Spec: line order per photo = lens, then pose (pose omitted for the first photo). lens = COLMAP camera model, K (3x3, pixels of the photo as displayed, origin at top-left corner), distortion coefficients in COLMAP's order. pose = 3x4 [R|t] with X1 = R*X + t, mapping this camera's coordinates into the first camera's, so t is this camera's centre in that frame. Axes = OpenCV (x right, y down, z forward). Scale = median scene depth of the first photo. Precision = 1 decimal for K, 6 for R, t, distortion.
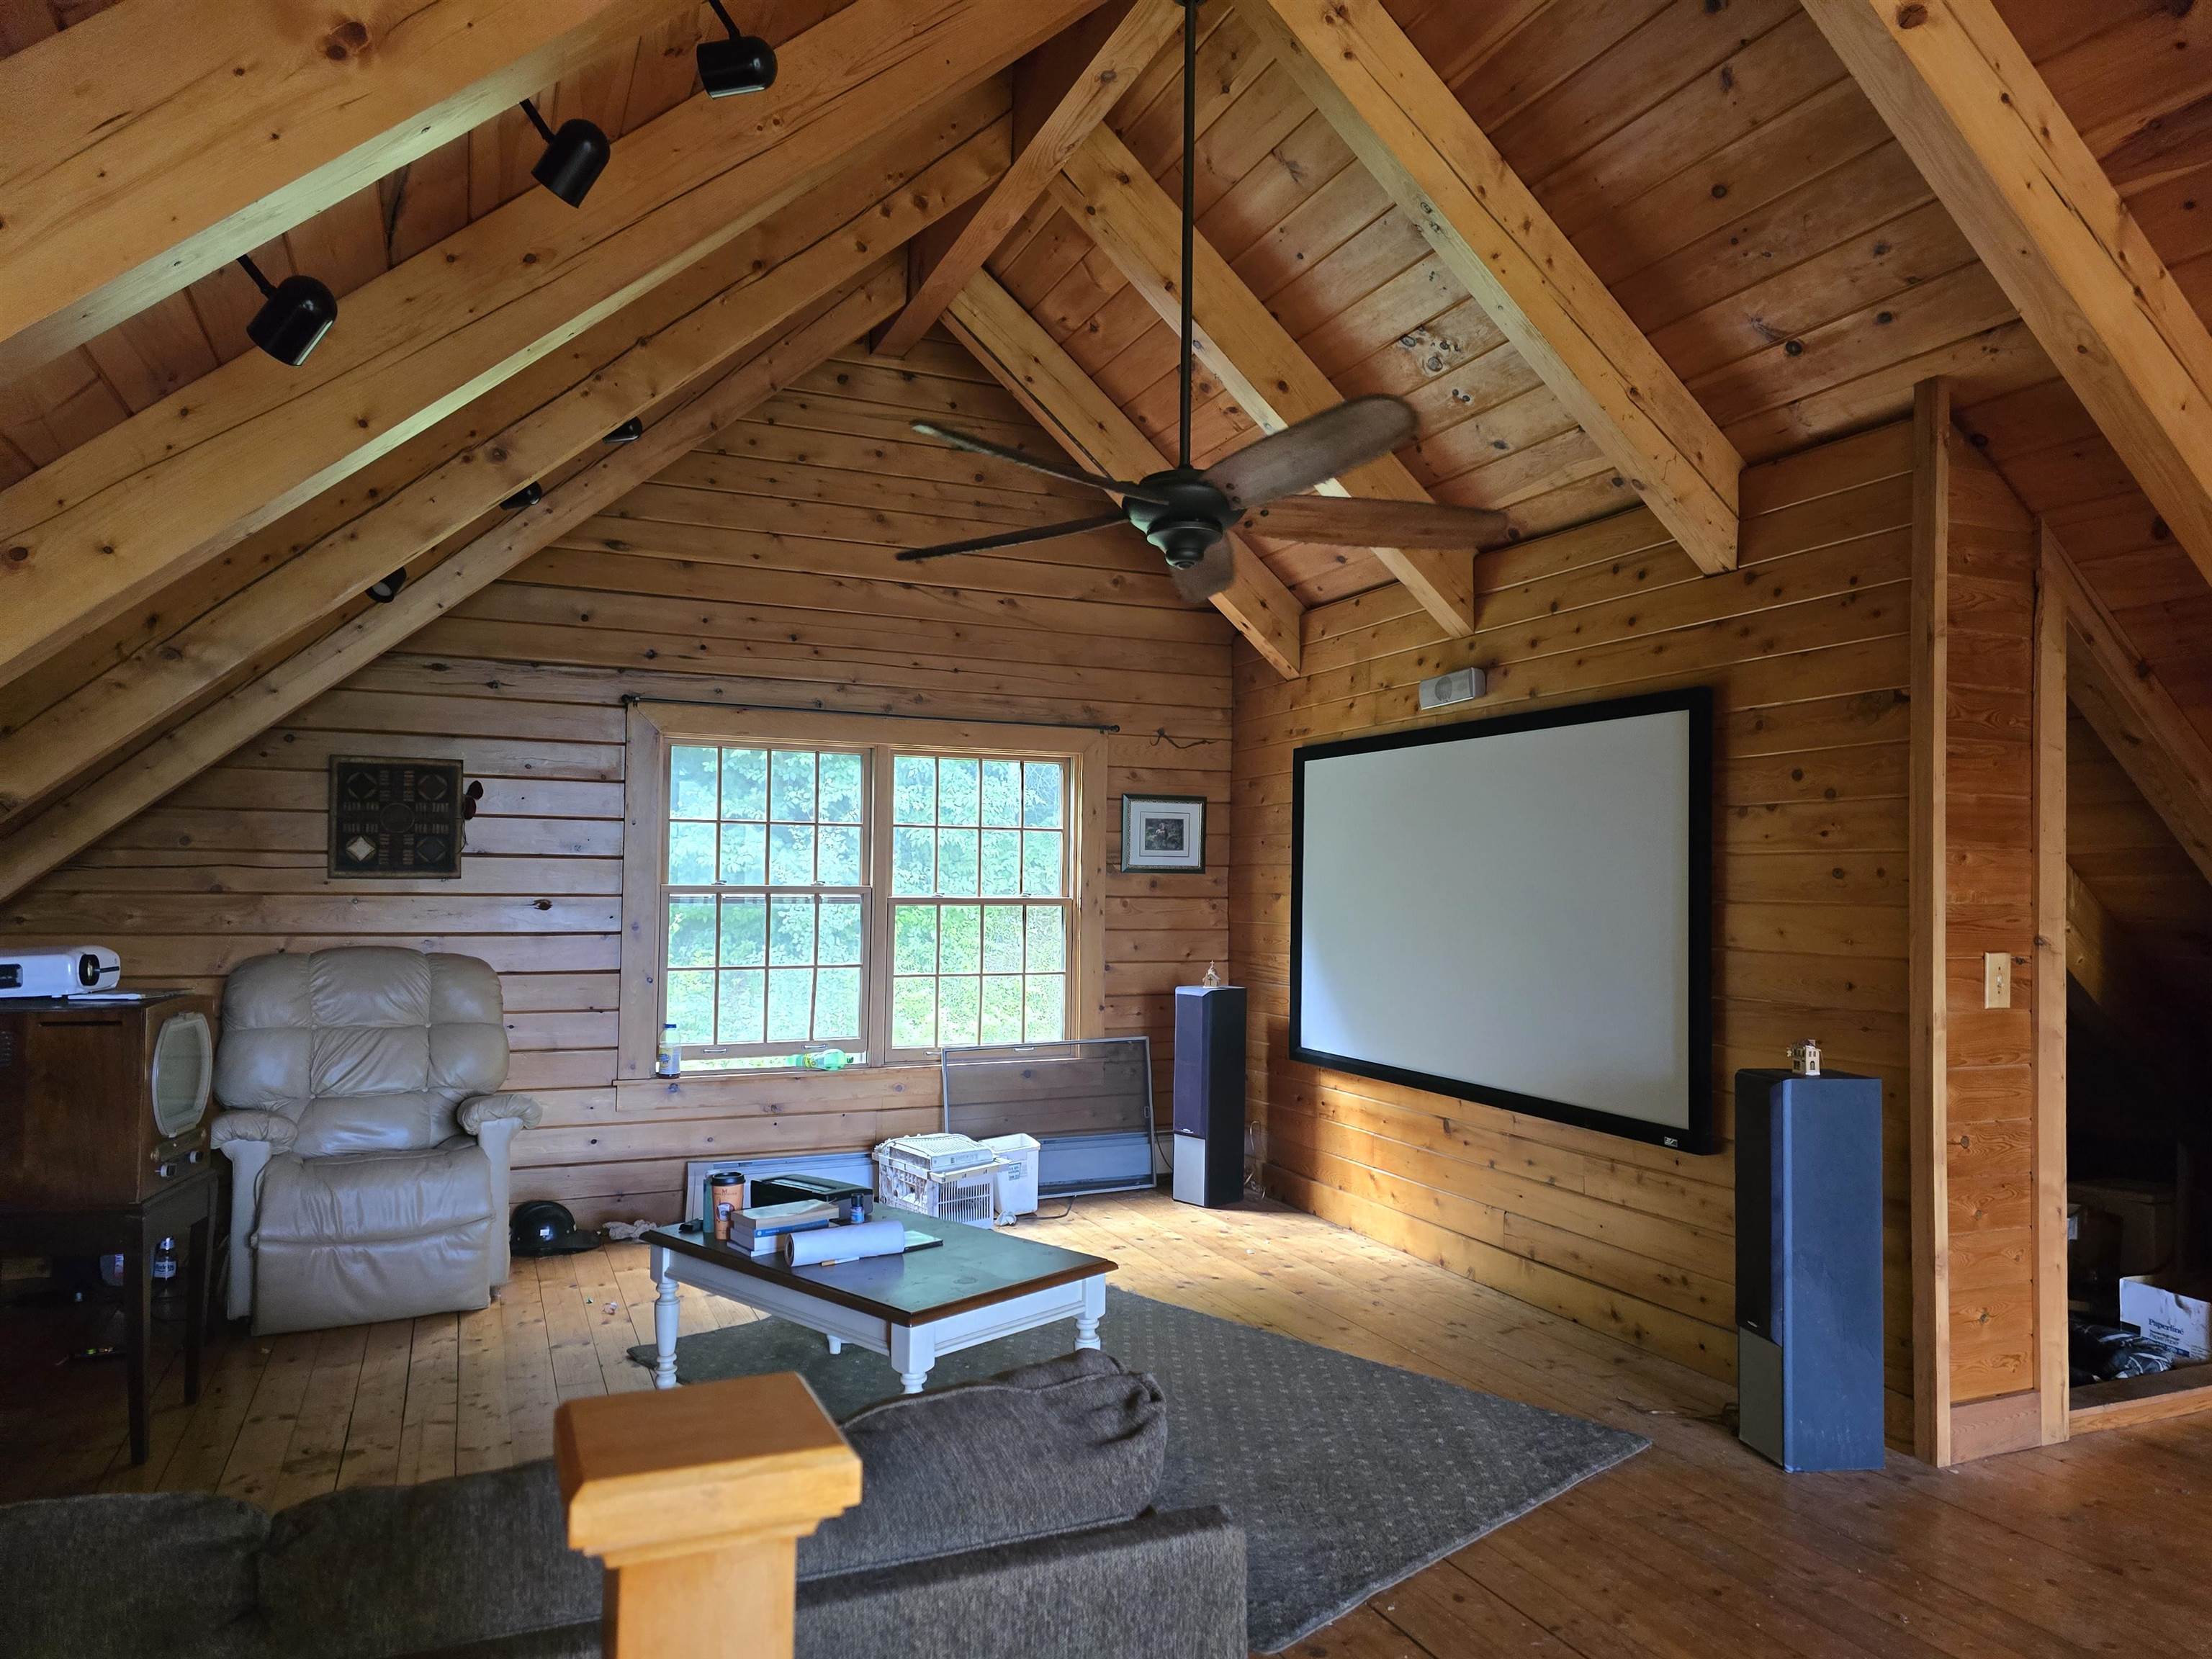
lens RADIAL K [[1489.8, 0, 1113.1], [0, 1489.8, 834.8], [0, 0, 1]] dist [0.113897, -0.152348]
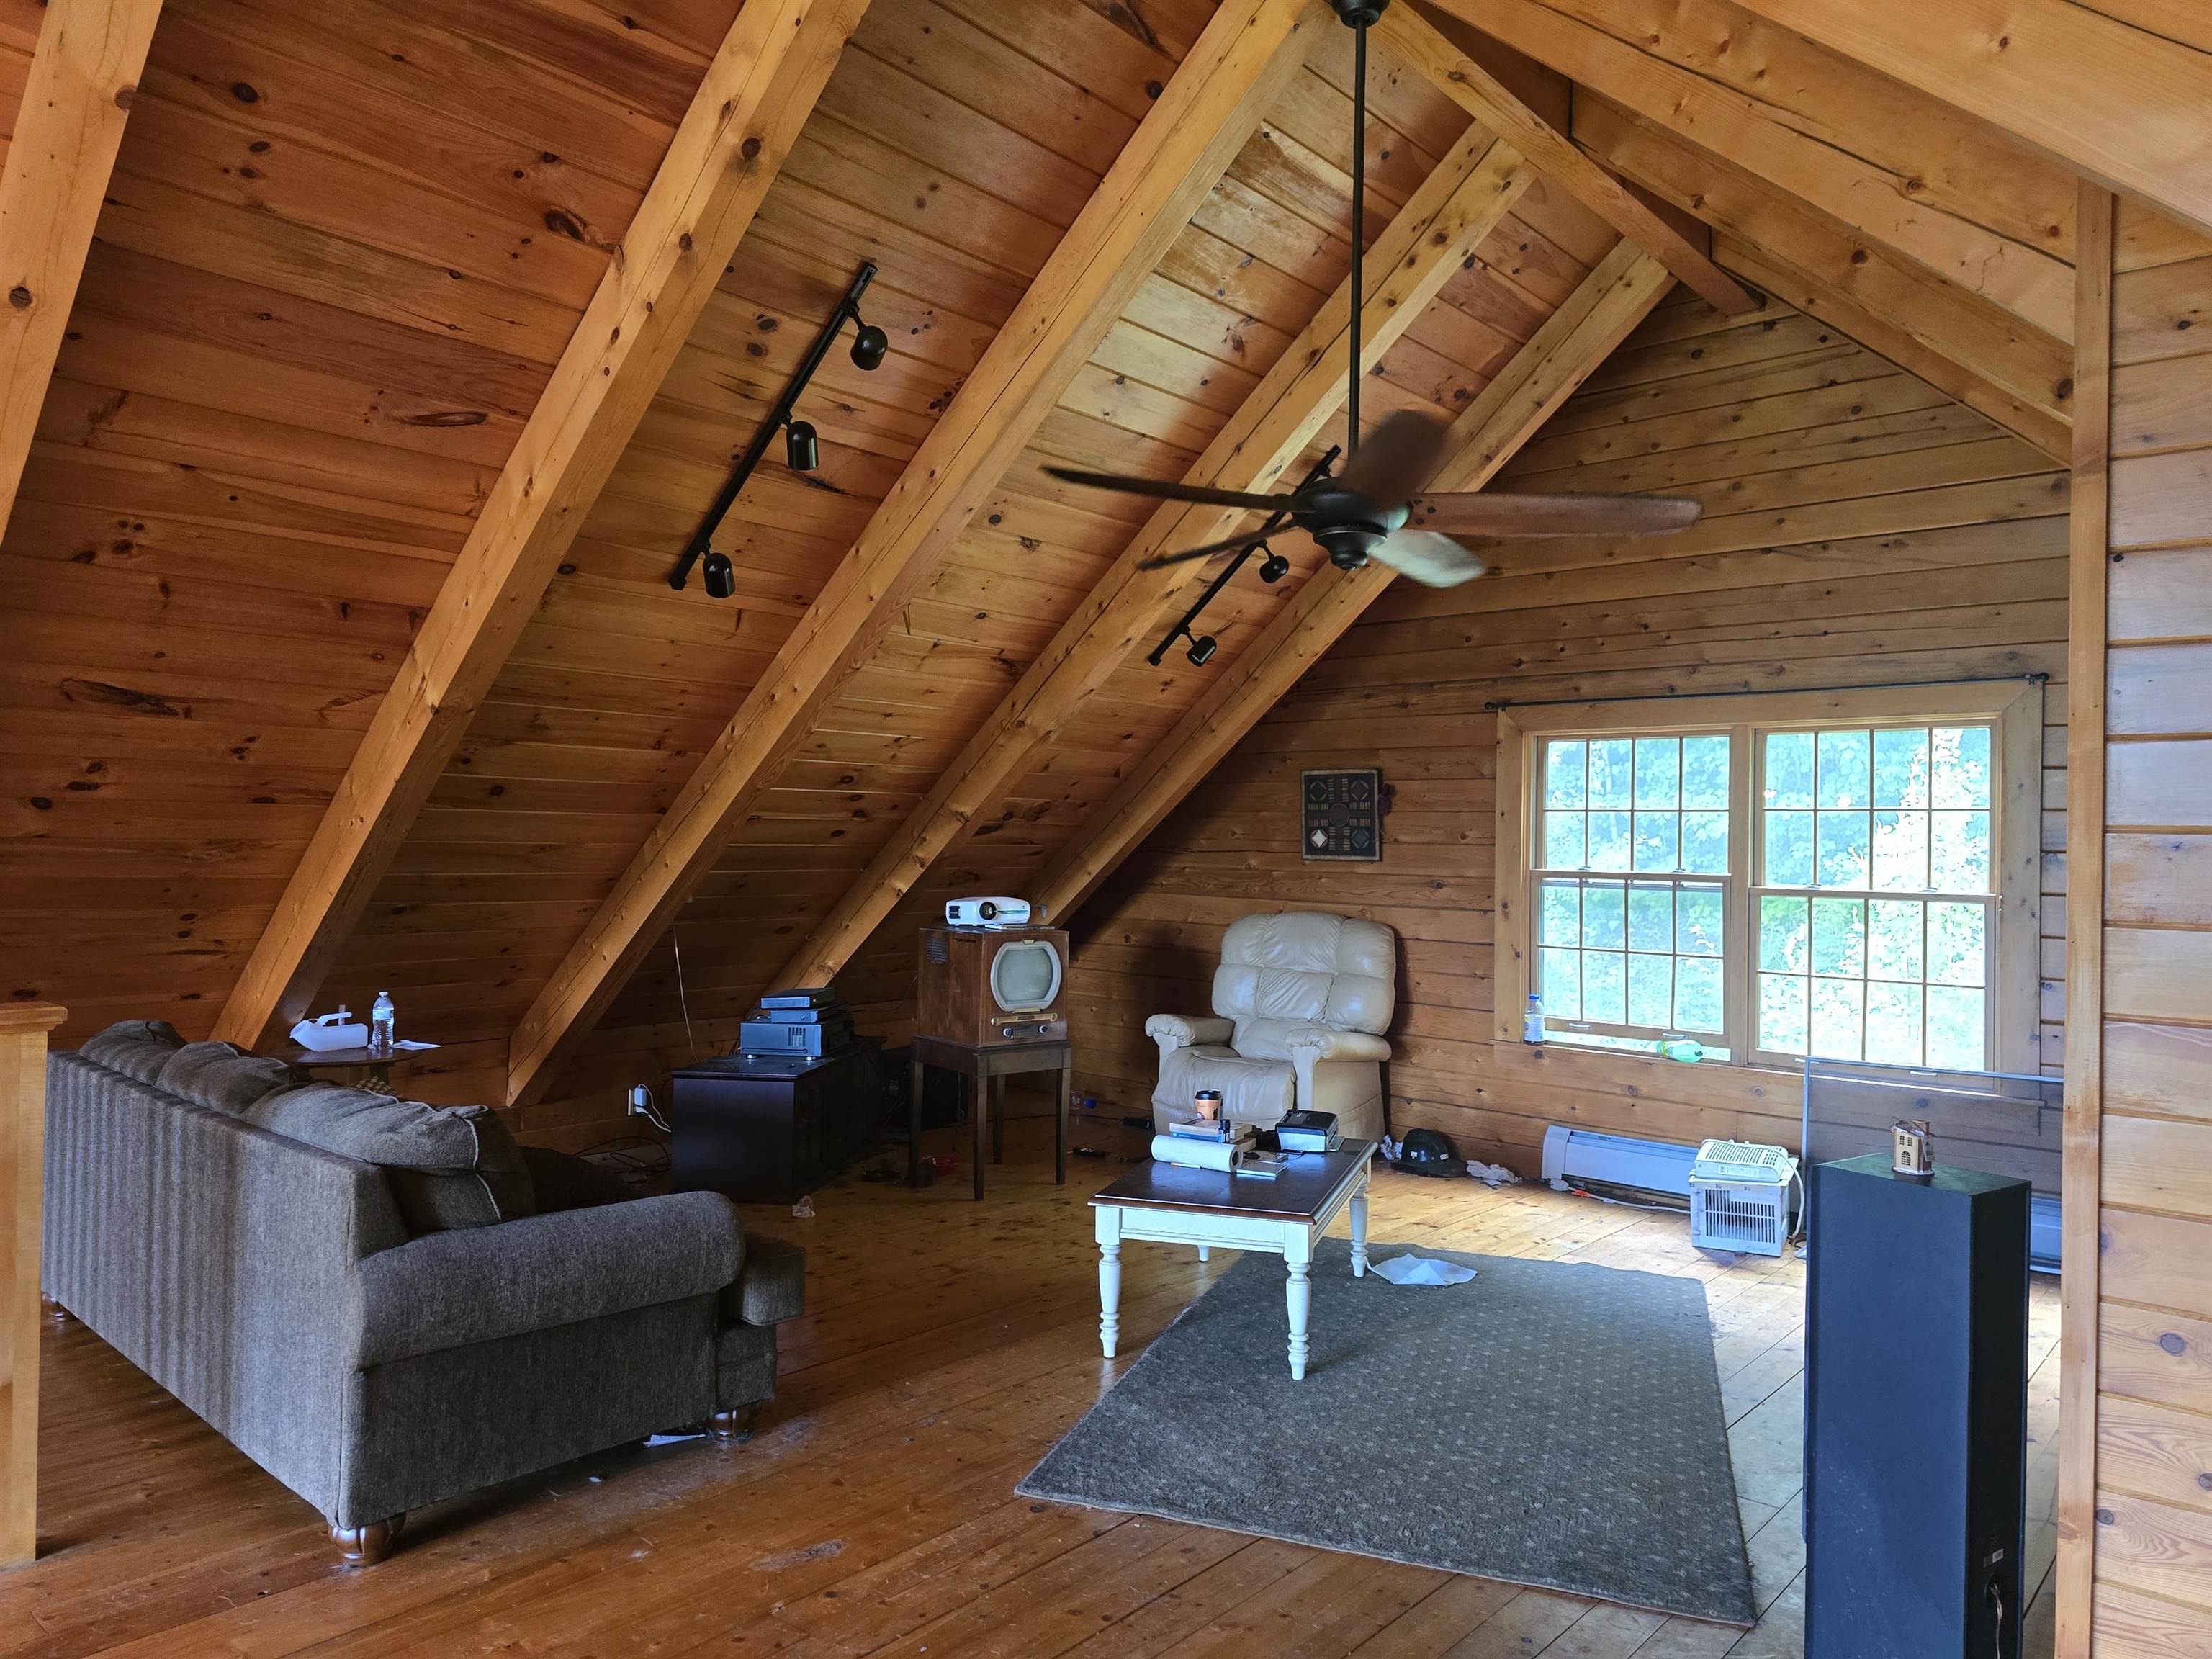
lens RADIAL K [[1489.8, 0, 1113.1], [0, 1489.8, 834.8], [0, 0, 1]] dist [0.113897, -0.152348]
pose [[0.427980, -0.006508, -0.903765, 0.552411], [0.015972, 0.999872, 0.000364, 0.002378], [0.903647, -0.014591, 0.428030, 0.243508]]
